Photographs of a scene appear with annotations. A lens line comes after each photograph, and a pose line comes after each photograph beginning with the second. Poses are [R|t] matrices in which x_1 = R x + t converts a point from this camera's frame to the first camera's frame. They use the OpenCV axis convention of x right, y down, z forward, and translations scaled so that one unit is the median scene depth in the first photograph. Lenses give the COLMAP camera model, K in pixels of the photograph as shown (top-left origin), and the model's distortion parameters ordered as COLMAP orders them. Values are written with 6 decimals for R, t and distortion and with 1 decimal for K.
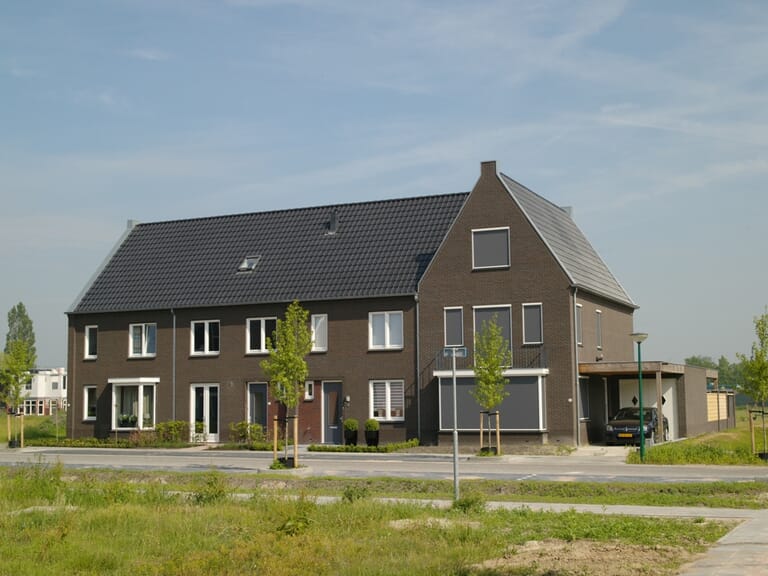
lens RADIAL K [[1085.8, 0, 384.0], [0, 1085.8, 288.0], [0, 0, 1]] dist [-0.018840, -0.035354]
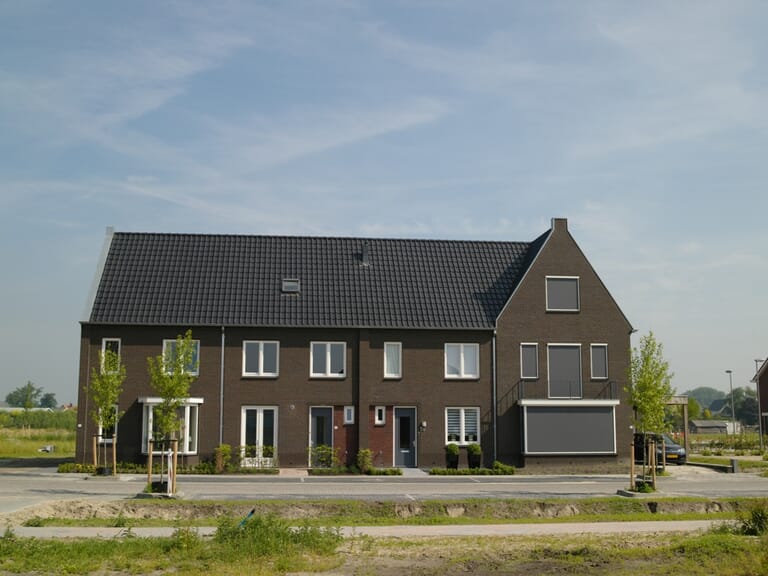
lens RADIAL K [[898.1, 0, 384.0], [0, 898.1, 288.0], [0, 0, 1]] dist [-0.072704, 0.002229]
pose [[0.855118, 0.091182, 0.510352, -0.520932], [-0.065135, 0.995507, -0.068727, 0.033067], [-0.514326, 0.025528, 0.857215, 0.272161]]
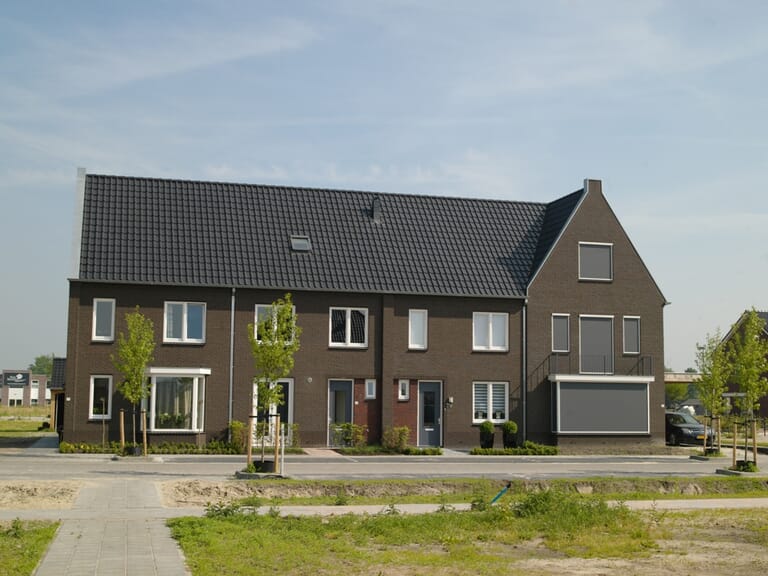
lens RADIAL K [[1043.3, 0, 384.0], [0, 1043.3, 288.0], [0, 0, 1]] dist [-0.027323, -0.034041]
pose [[0.767746, 0.089703, 0.634445, -0.672689], [-0.085140, 0.995654, -0.037745, 0.043332], [-0.635073, -0.025038, 0.772046, 0.326843]]
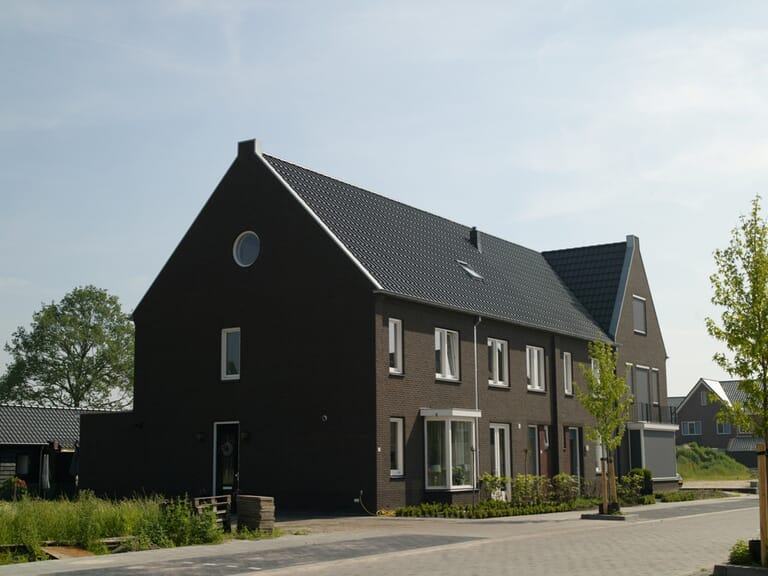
lens RADIAL K [[1085.8, 0, 384.0], [0, 1085.8, 288.0], [0, 0, 1]] dist [-0.018840, -0.035354]
pose [[0.144636, 0.170152, 0.974745, -0.974833], [-0.090766, 0.983232, -0.158166, 0.129446], [-0.985313, -0.065597, 0.157655, 1.032224]]
